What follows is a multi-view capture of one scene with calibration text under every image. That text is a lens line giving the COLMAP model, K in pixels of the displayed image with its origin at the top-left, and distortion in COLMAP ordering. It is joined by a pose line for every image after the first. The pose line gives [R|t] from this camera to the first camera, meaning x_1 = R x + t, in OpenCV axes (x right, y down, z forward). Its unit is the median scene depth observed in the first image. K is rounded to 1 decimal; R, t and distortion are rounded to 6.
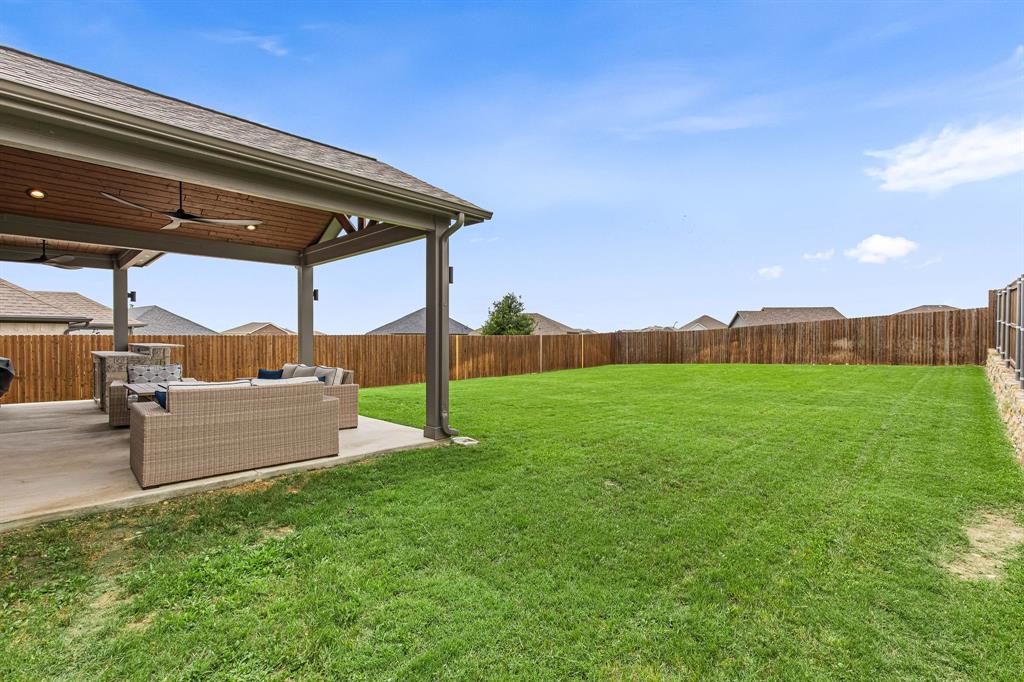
lens RADIAL K [[465.8, 0, 512.4], [0, 465.8, 336.4], [0, 0, 1]] dist [0.007627, -0.000123]
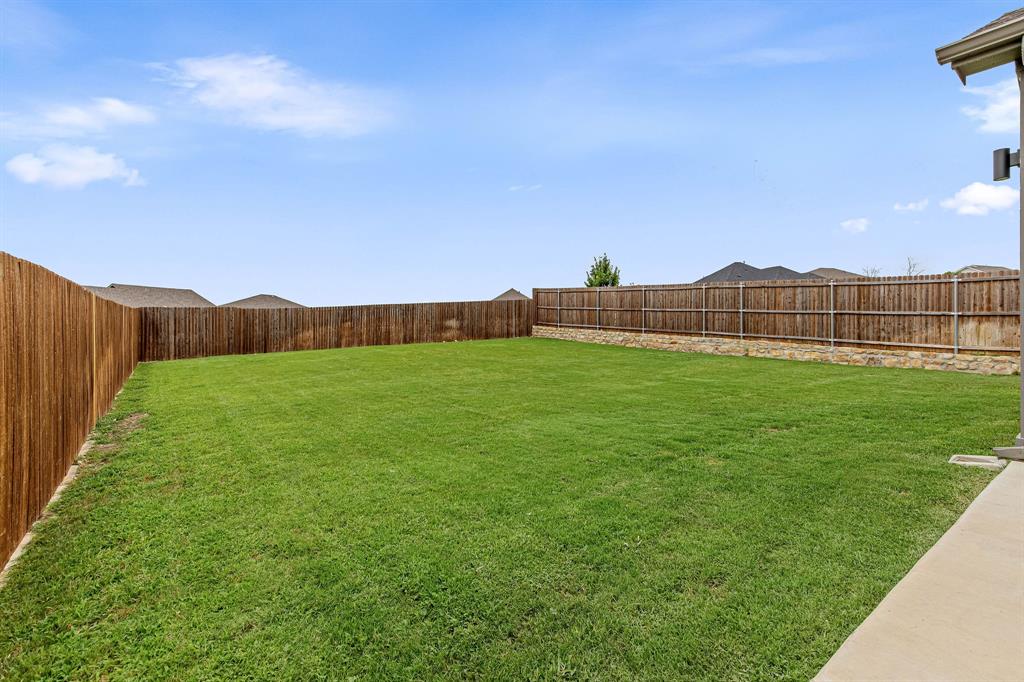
lens RADIAL K [[465.8, 0, 516.3], [0, 465.8, 334.6], [0, 0, 1]] dist [0.007627, -0.000123]
pose [[0.132985, -0.015541, 0.990996, -0.410250], [0.000596, 0.999878, 0.015601, 0.024992], [-0.991118, -0.001484, 0.132978, 0.671270]]
